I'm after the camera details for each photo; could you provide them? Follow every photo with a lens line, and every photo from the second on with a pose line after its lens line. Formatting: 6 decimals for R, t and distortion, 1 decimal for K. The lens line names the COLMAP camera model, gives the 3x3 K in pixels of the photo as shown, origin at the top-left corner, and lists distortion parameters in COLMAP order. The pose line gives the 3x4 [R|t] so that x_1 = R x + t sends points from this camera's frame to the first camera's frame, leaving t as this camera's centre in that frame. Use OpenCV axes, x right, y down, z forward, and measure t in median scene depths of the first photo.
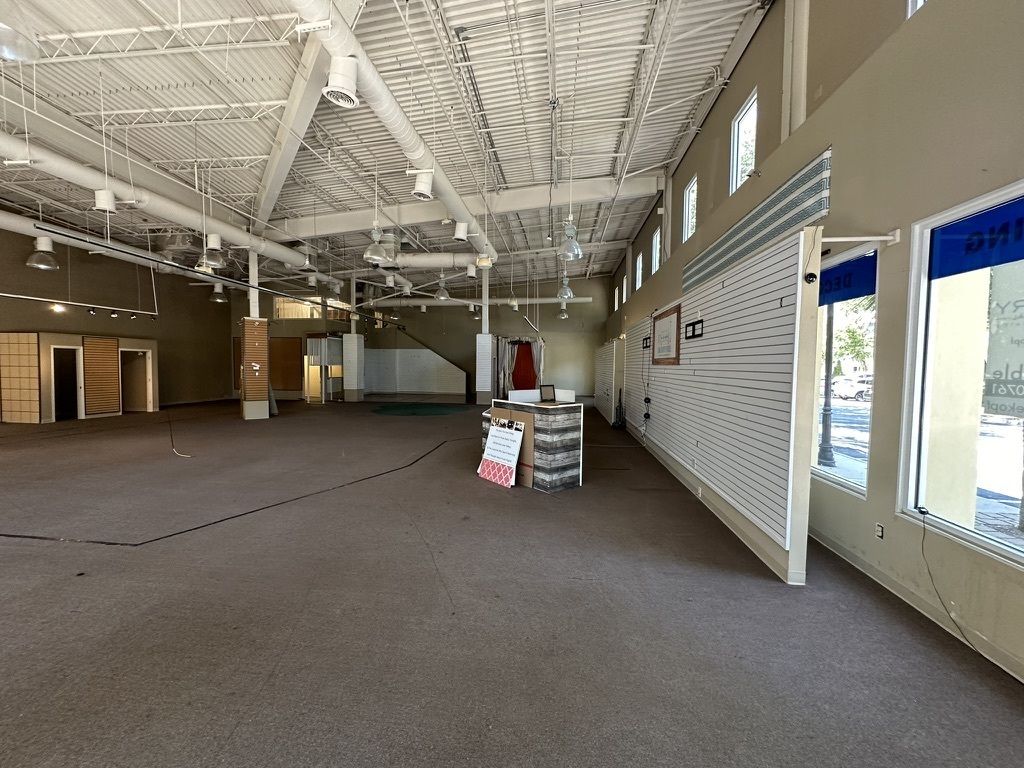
lens RADIAL K [[406.1, 0, 512.5], [0, 406.1, 382.4], [0, 0, 1]] dist [-0.001661, 0.000114]
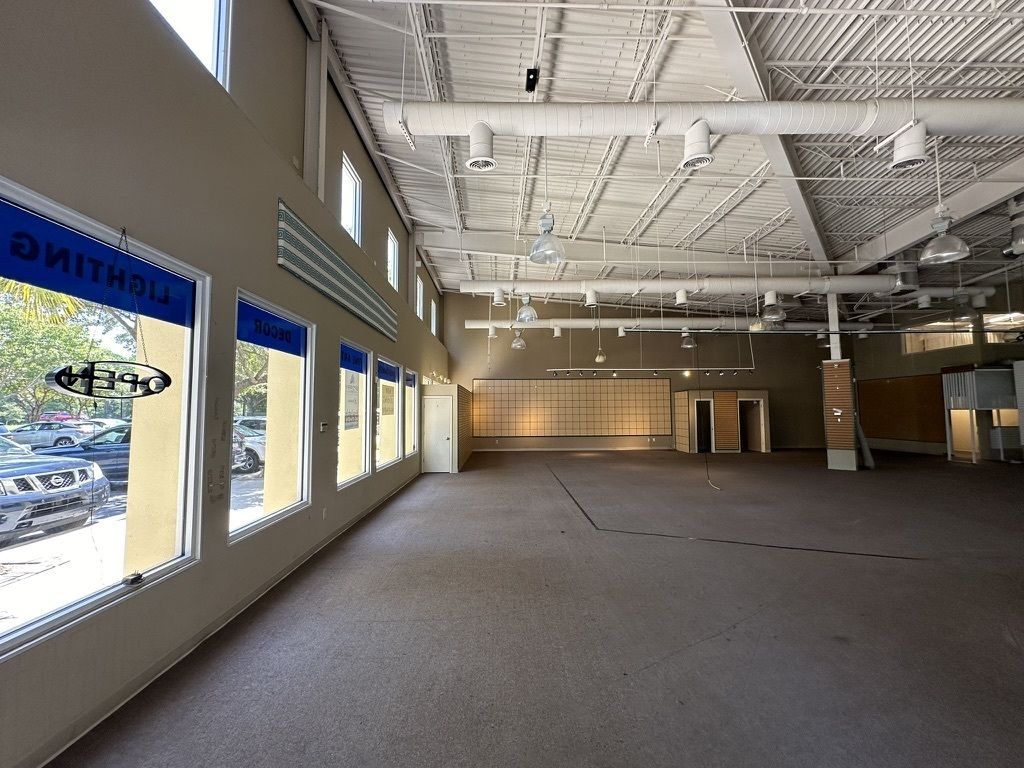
lens RADIAL K [[406.1, 0, 511.9], [0, 406.1, 382.1], [0, 0, 1]] dist [-0.001661, 0.000114]
pose [[0.146909, -0.084612, -0.985525, 0.191418], [-0.030024, 0.995494, -0.089943, -0.001772], [0.988694, 0.042803, 0.143707, 0.140065]]
